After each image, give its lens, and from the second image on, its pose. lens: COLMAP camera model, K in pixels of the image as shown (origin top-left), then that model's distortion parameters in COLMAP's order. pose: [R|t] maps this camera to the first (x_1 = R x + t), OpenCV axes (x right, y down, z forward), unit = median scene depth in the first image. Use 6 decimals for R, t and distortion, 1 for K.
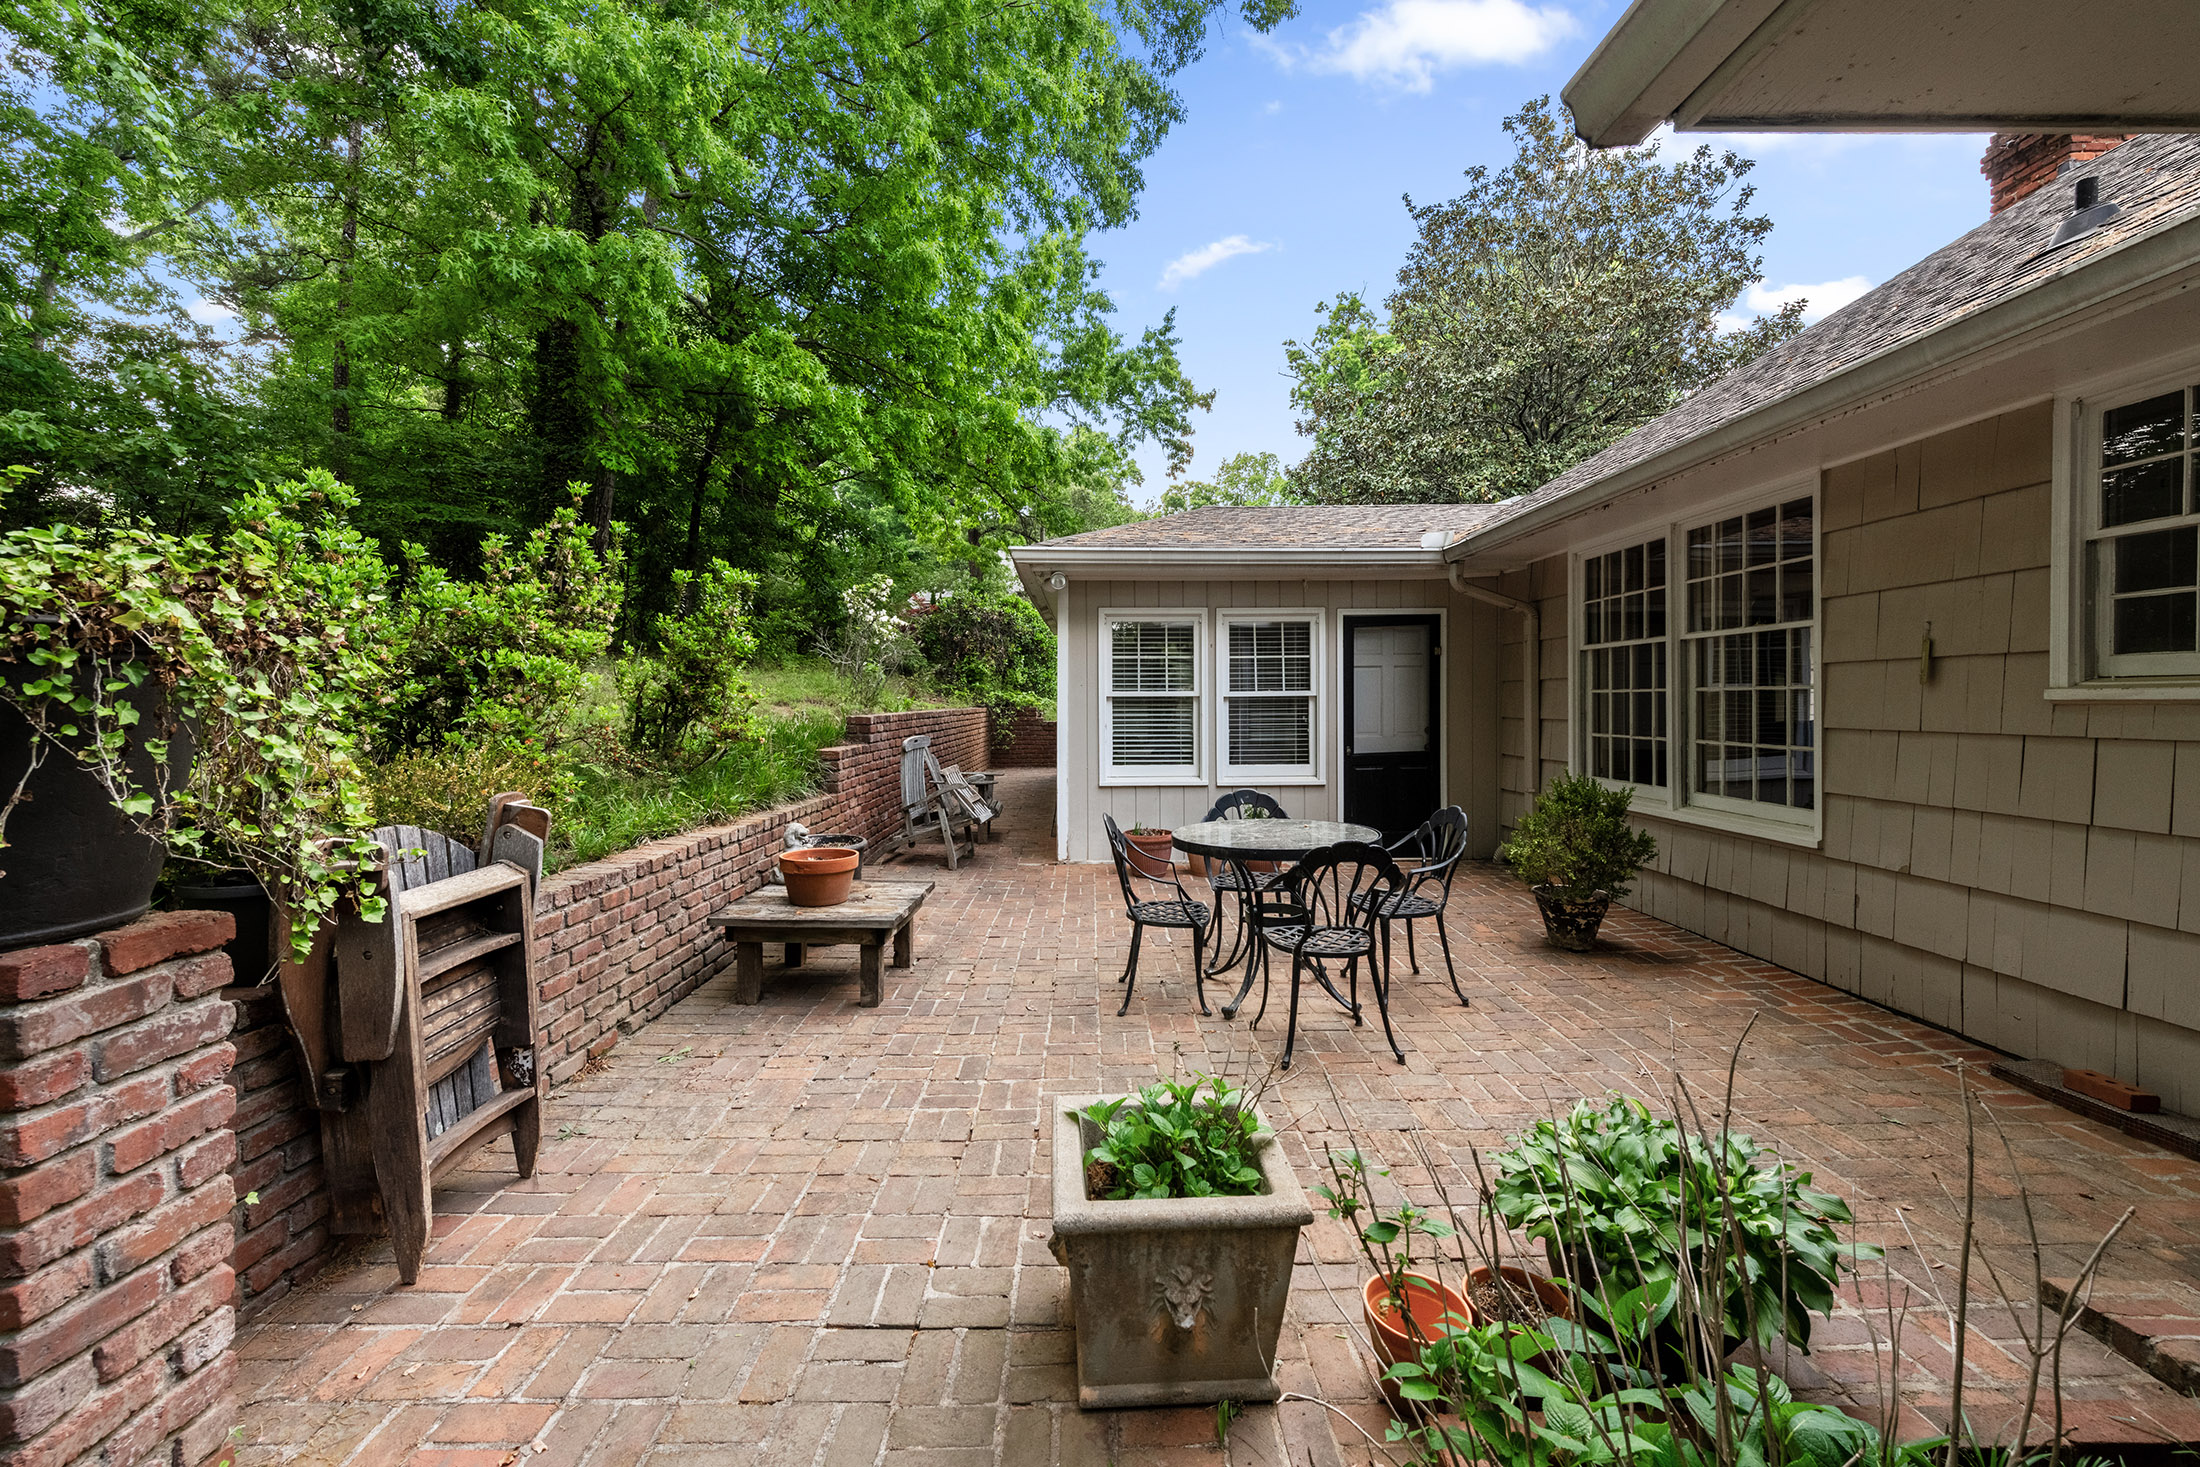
lens RADIAL K [[889.4, 0, 1120.0], [0, 889.4, 719.4], [0, 0, 1]] dist [0.017056, -0.003368]
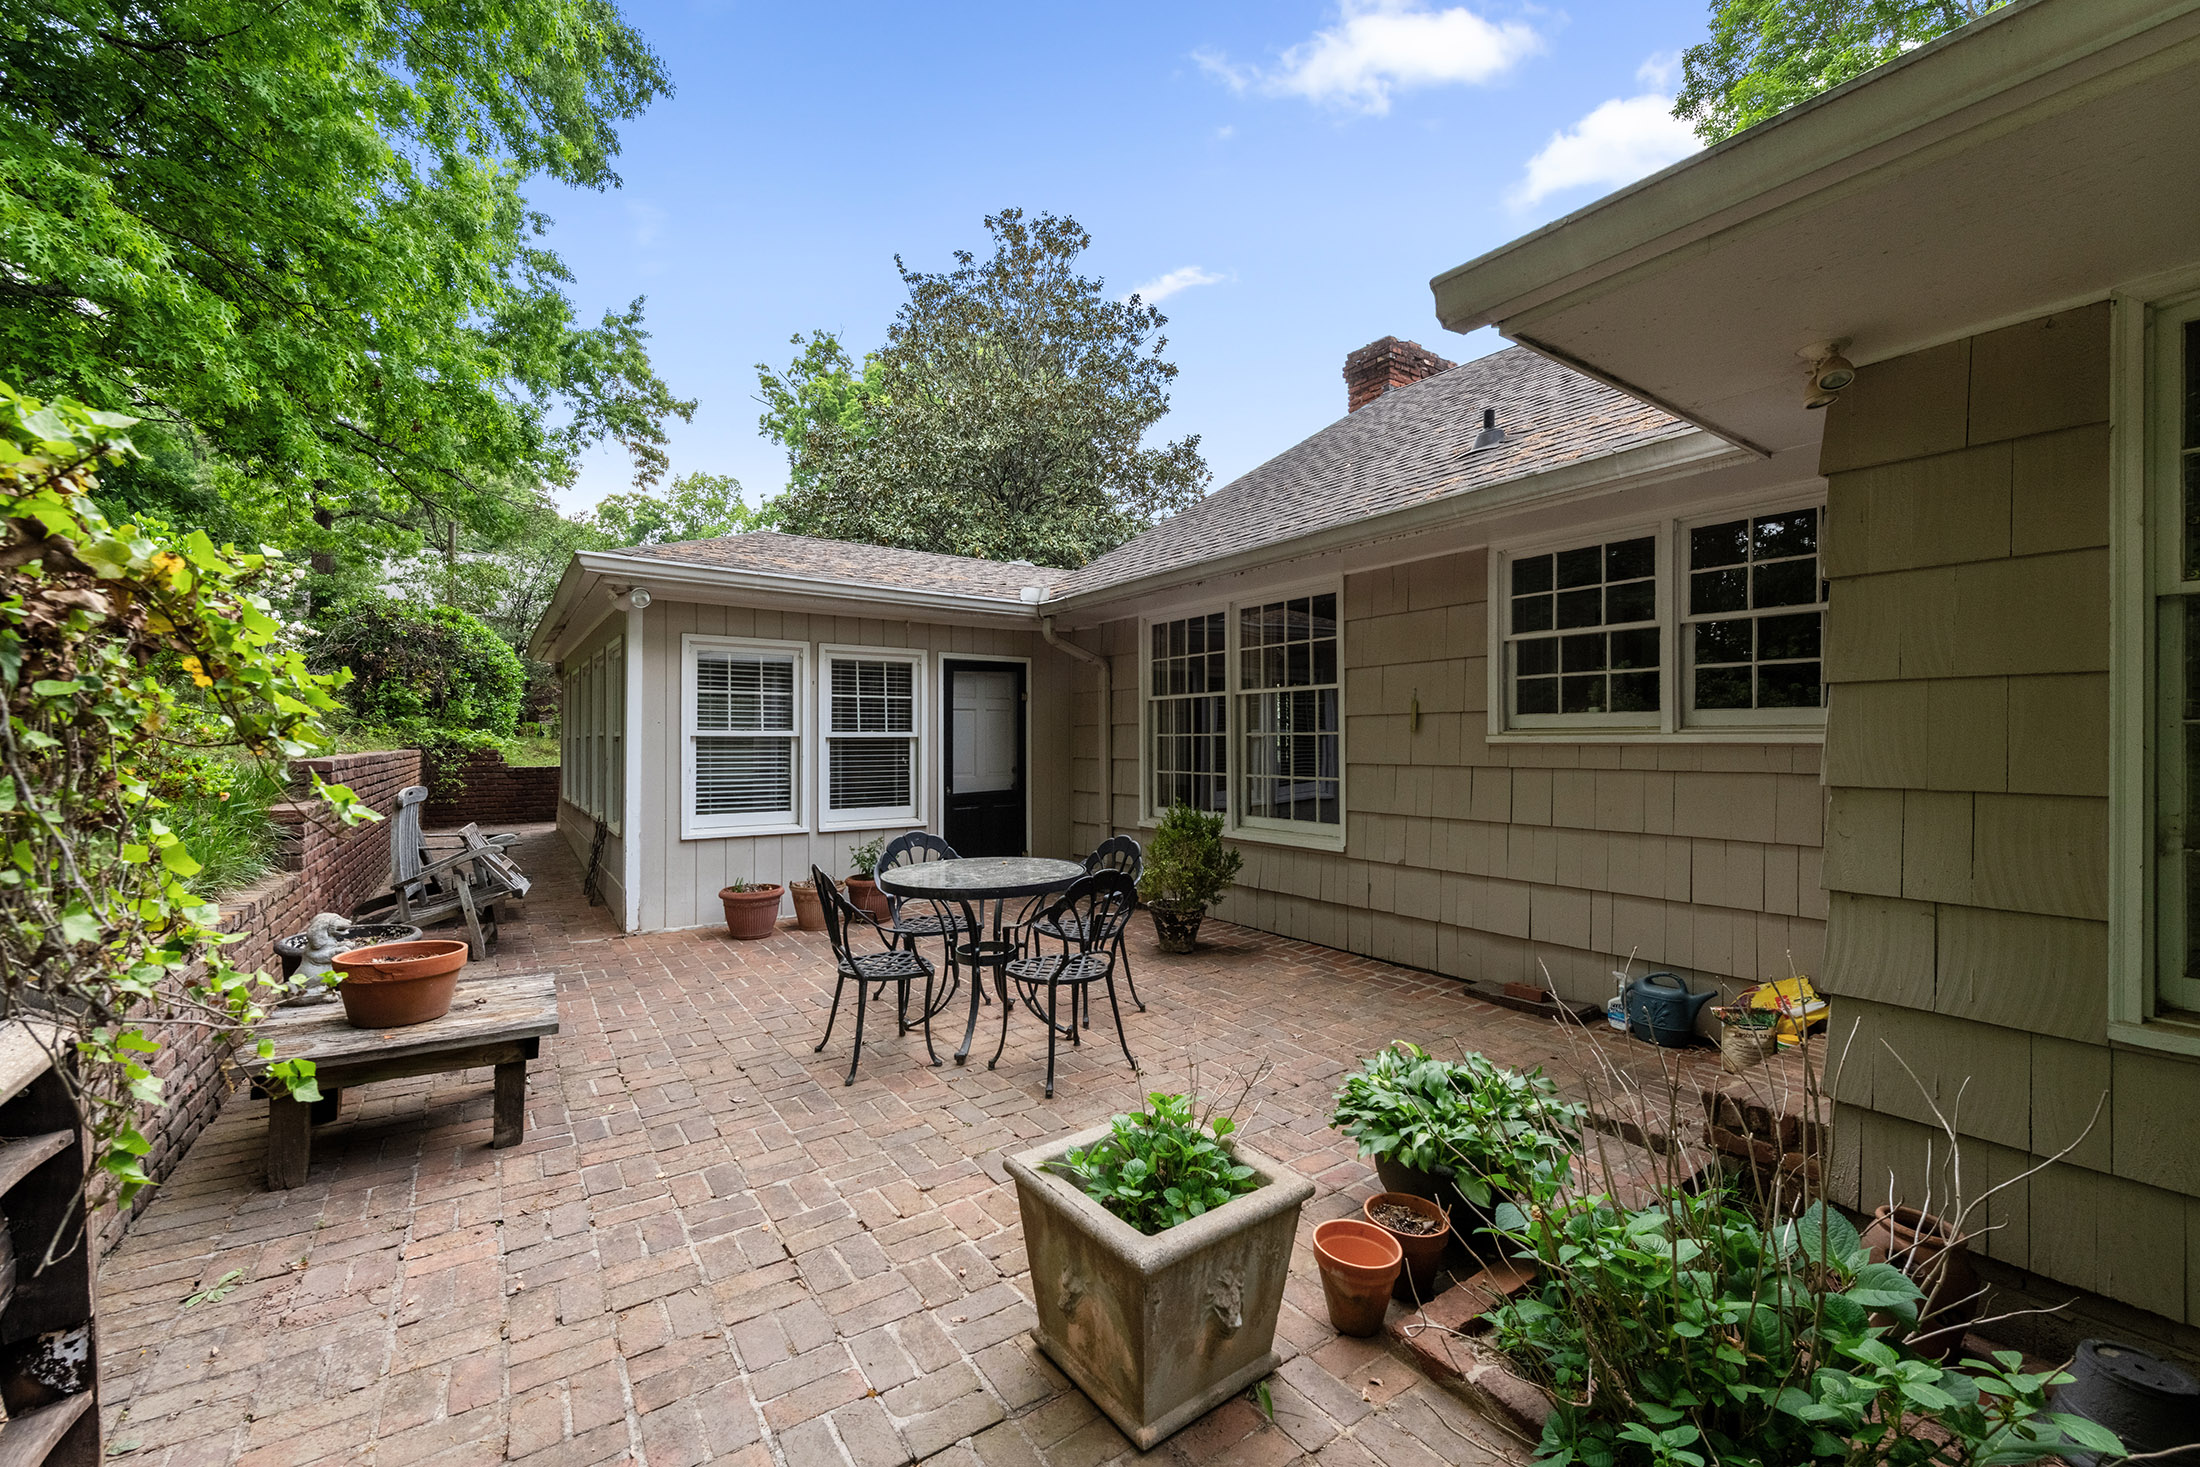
lens RADIAL K [[889.4, 0, 1115.3], [0, 889.4, 742.1], [0, 0, 1]] dist [0.017056, -0.003368]
pose [[0.827515, 0.005252, 0.561419, -0.160485], [0.007669, 0.999757, -0.020655, 0.001604], [-0.561391, 0.021398, 0.827274, 0.046638]]
